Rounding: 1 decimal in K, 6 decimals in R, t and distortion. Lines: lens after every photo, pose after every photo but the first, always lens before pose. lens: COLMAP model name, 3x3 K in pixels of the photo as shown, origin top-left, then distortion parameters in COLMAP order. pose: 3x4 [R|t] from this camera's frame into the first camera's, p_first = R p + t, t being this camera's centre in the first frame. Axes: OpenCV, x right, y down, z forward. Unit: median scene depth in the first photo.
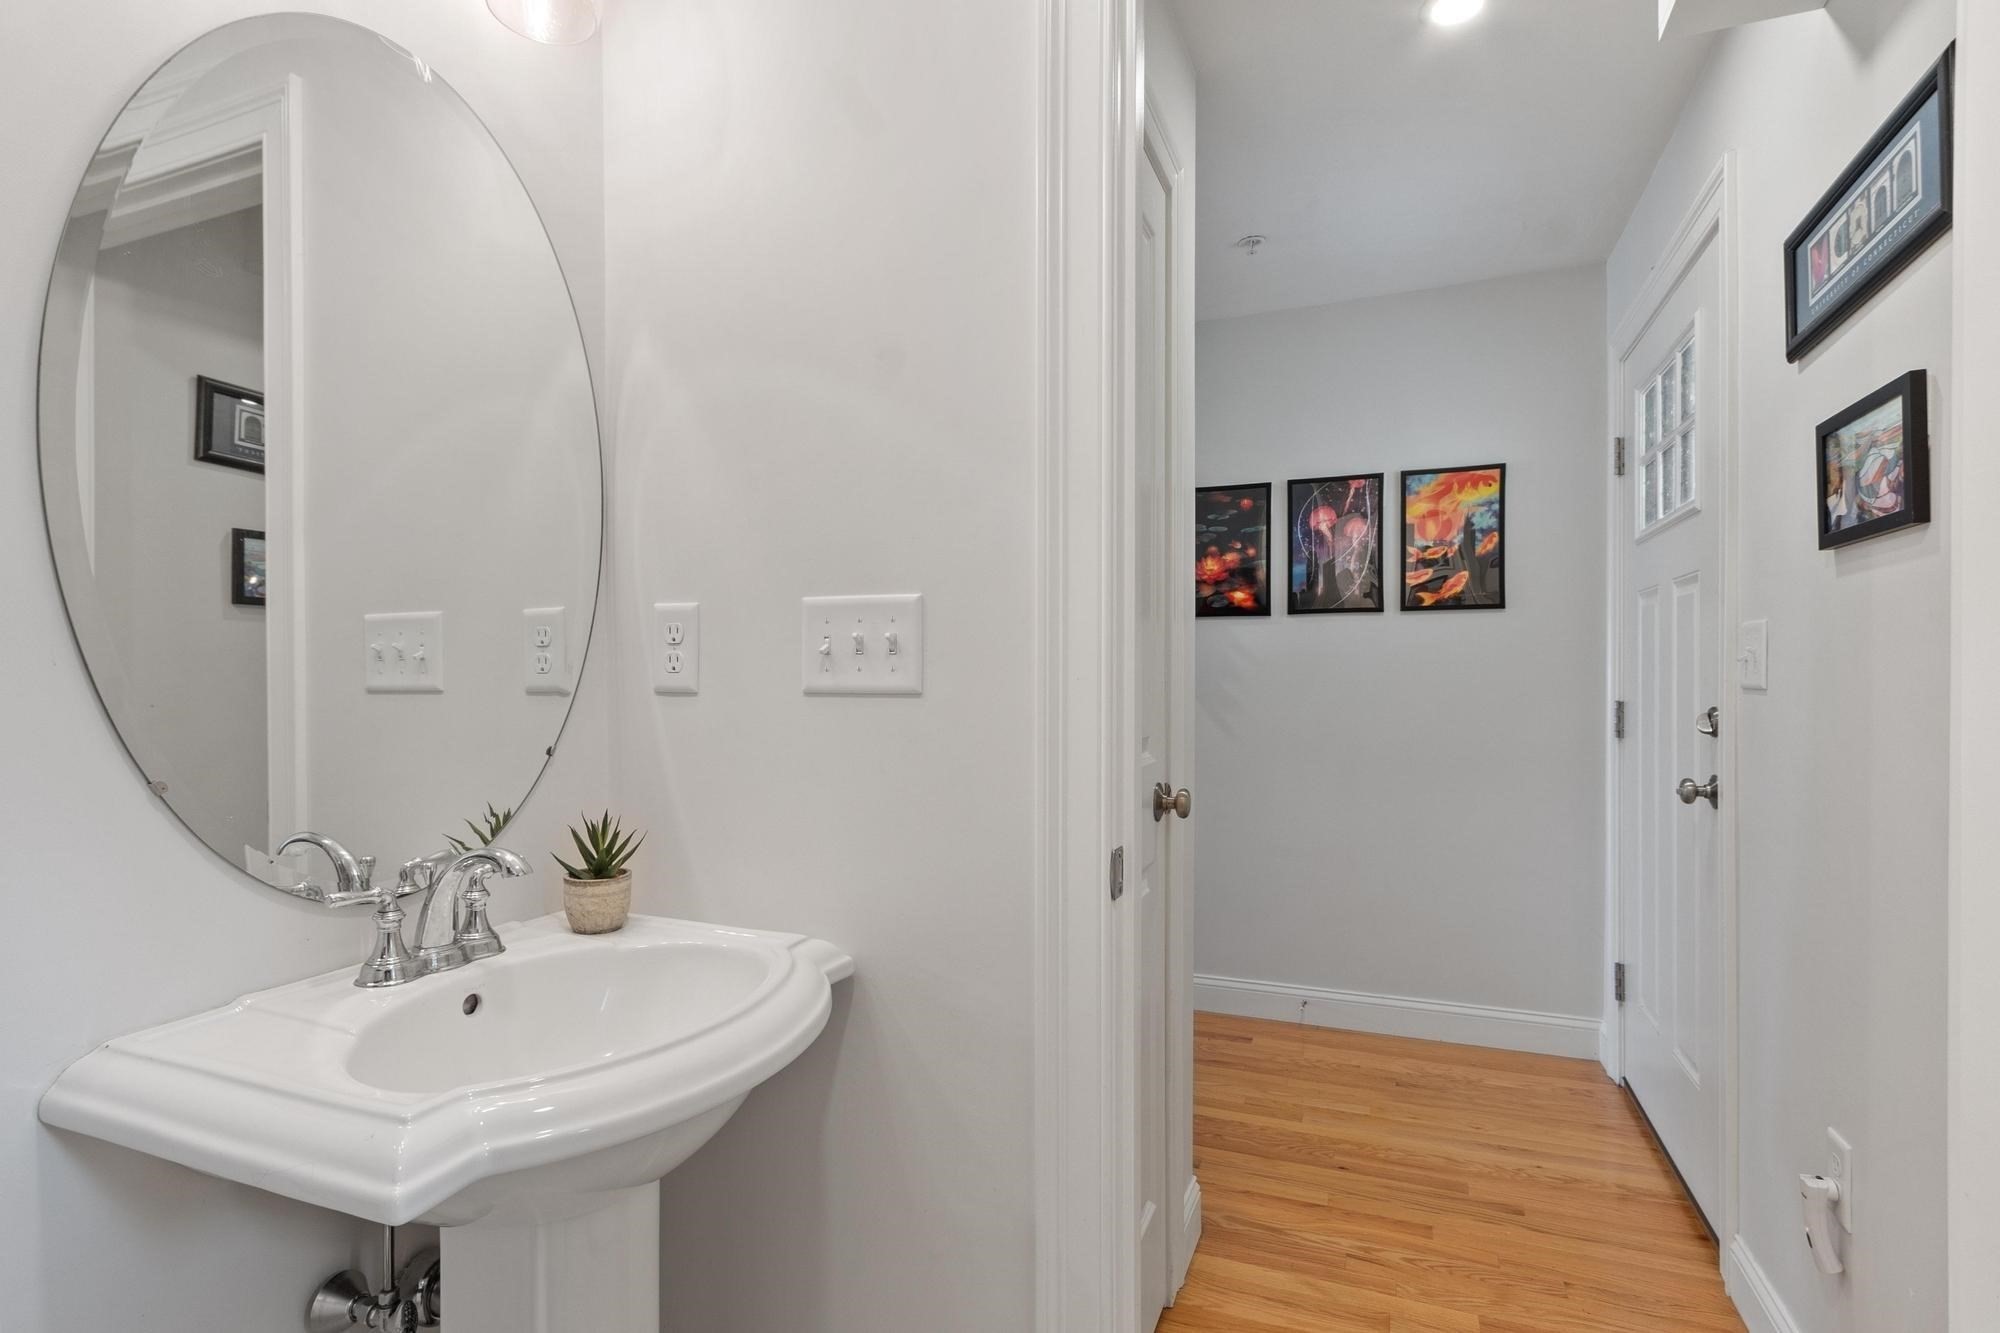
lens RADIAL K [[980.1, 0, 994.5], [0, 980.1, 685.8], [0, 0, 1]] dist [0.002068, 0.000589]
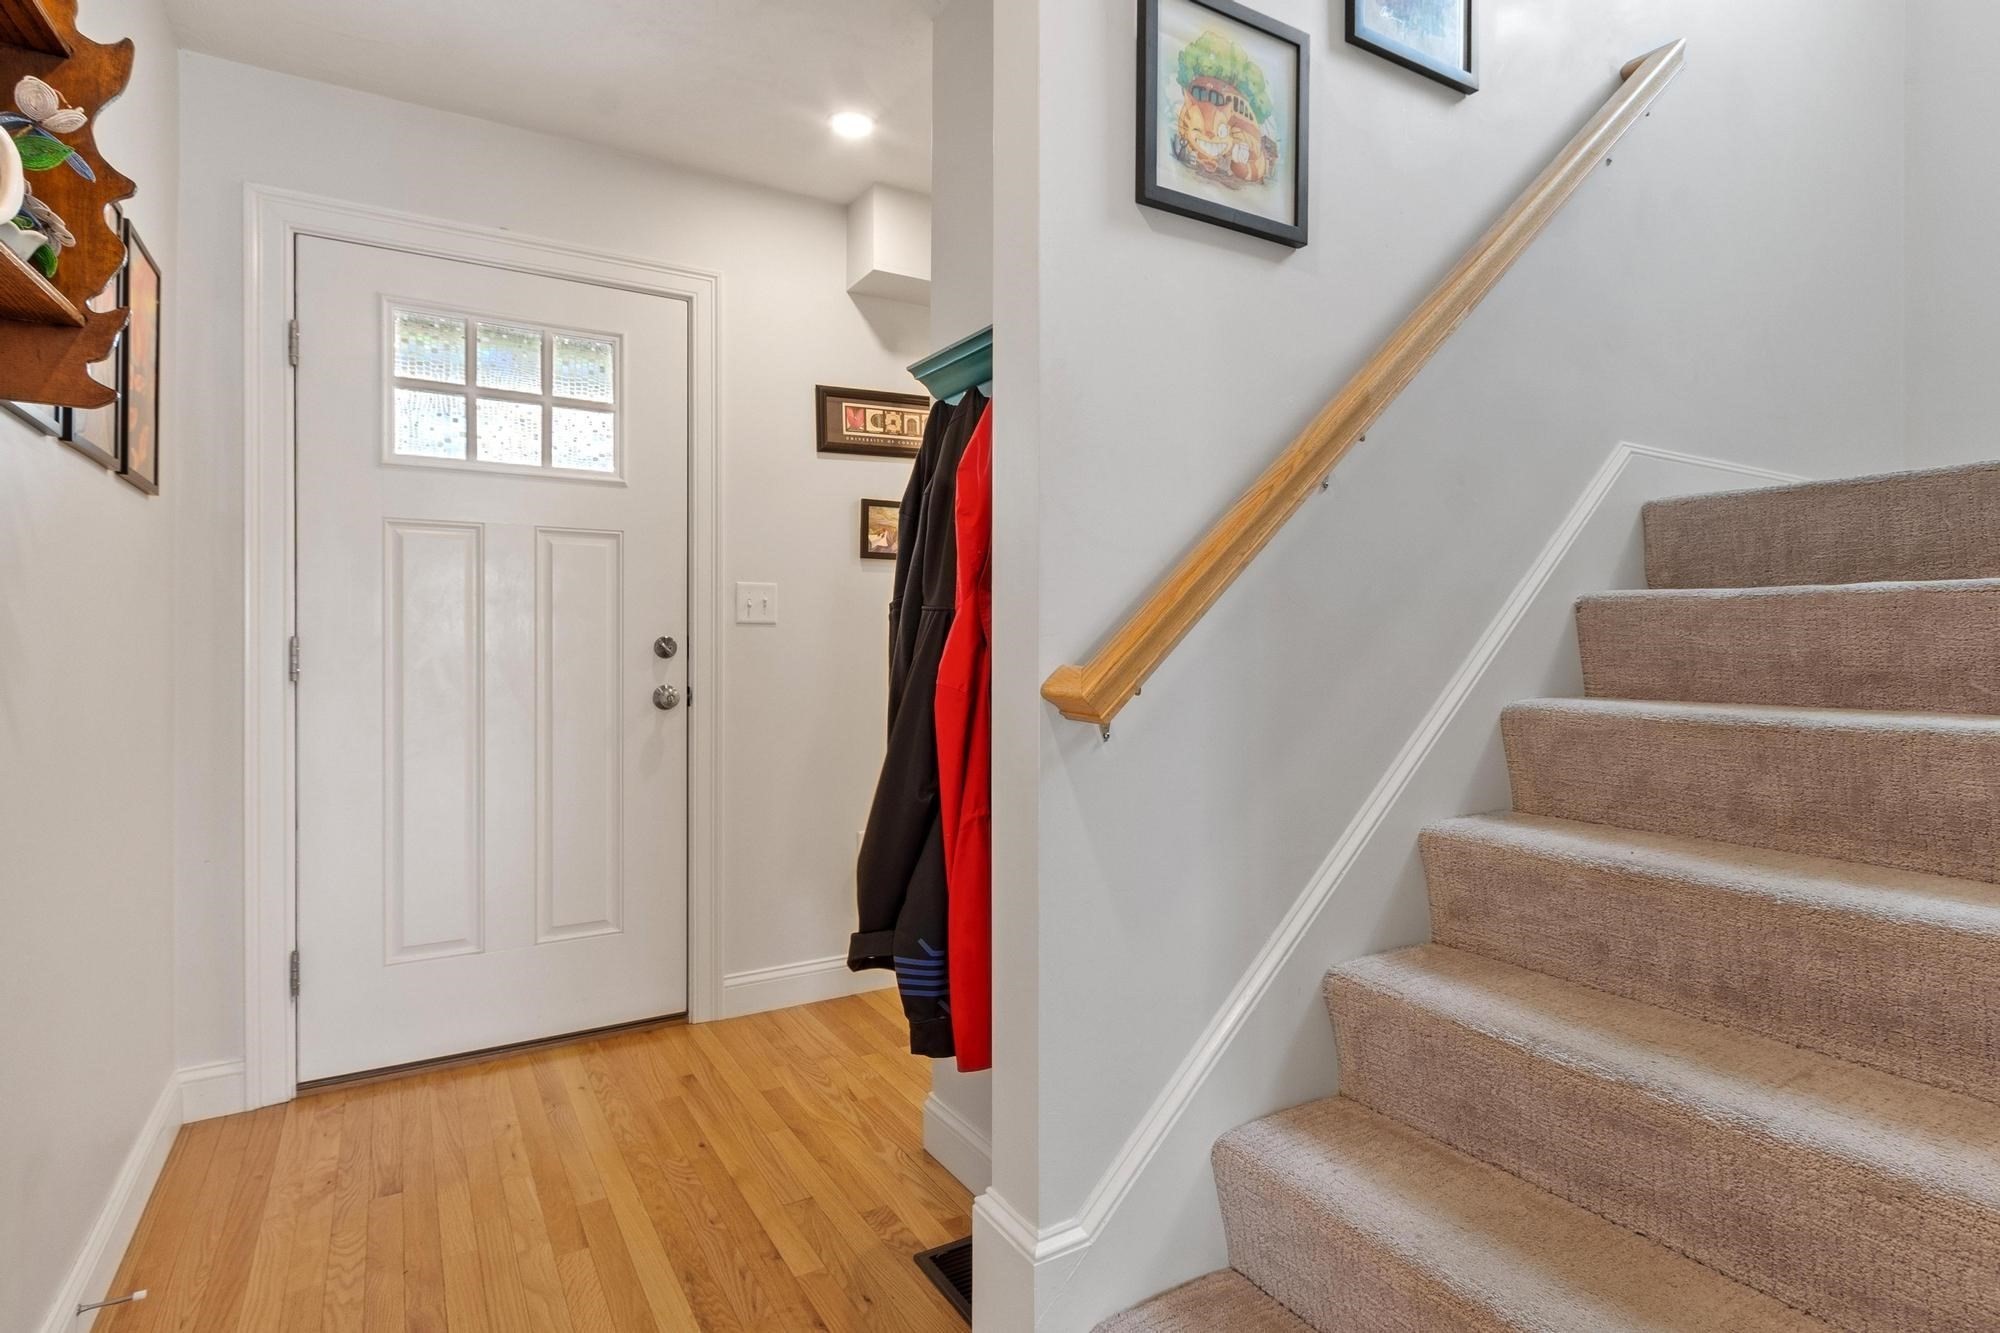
lens RADIAL K [[1036.7, 0, 1000.0], [0, 1036.7, 666.5], [0, 0, 1]] dist [0.001311, -0.000485]
pose [[-0.812418, -0.009458, 0.582998, -0.447153], [0.001349, 0.999835, 0.018101, 0.034793], [-0.583074, 0.015492, -0.812272, 1.703999]]
